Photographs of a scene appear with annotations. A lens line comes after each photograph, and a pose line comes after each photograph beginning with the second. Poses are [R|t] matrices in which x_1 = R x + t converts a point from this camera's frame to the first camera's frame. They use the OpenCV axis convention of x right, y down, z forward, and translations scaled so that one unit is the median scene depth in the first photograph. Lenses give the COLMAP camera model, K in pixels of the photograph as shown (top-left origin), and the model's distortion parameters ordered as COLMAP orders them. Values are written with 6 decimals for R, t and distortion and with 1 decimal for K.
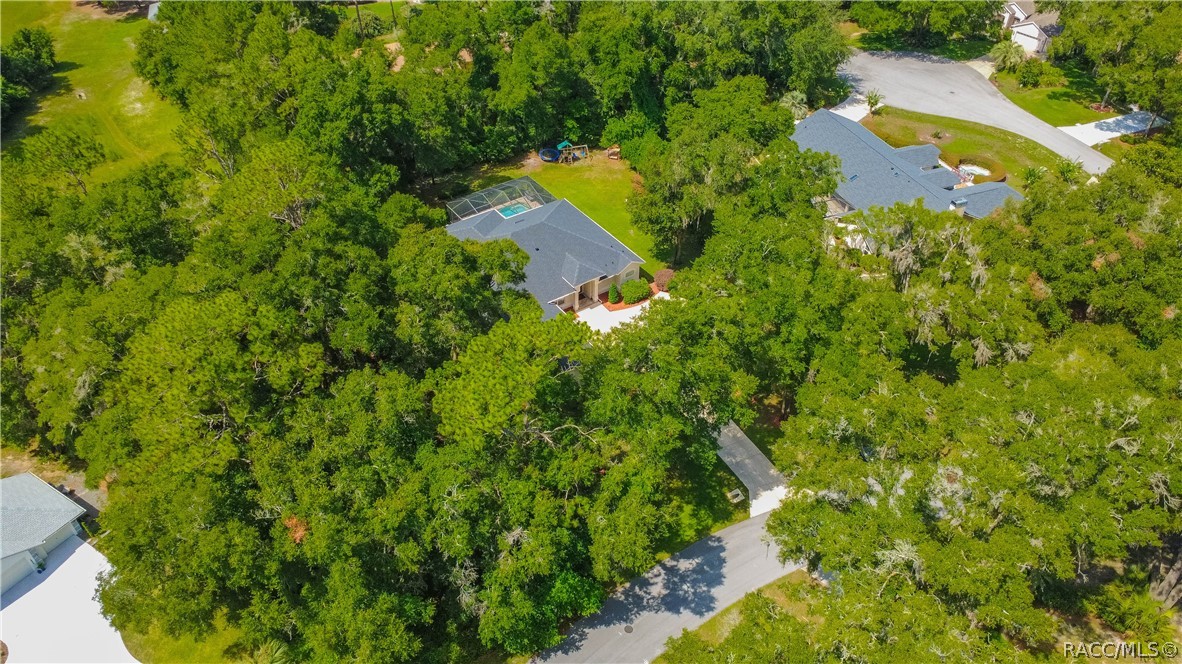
lens RADIAL K [[849.7, 0, 590.9], [0, 849.7, 331.9], [0, 0, 1]] dist [0.000520, 0.000445]
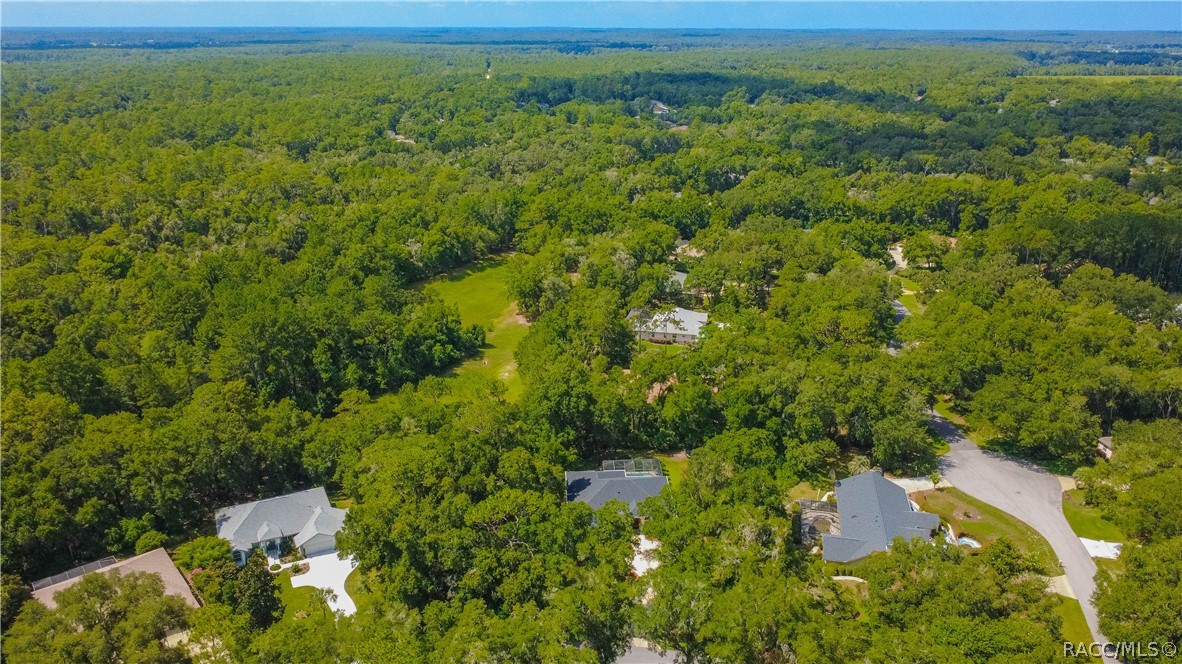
lens RADIAL K [[849.7, 0, 591.0], [0, 849.7, 332.1], [0, 0, 1]] dist [0.000520, 0.000445]
pose [[0.845299, 0.174847, -0.504874, 0.523910], [-0.344937, 0.900217, -0.265759, 0.066684], [0.408029, 0.398795, 0.821264, -0.438004]]
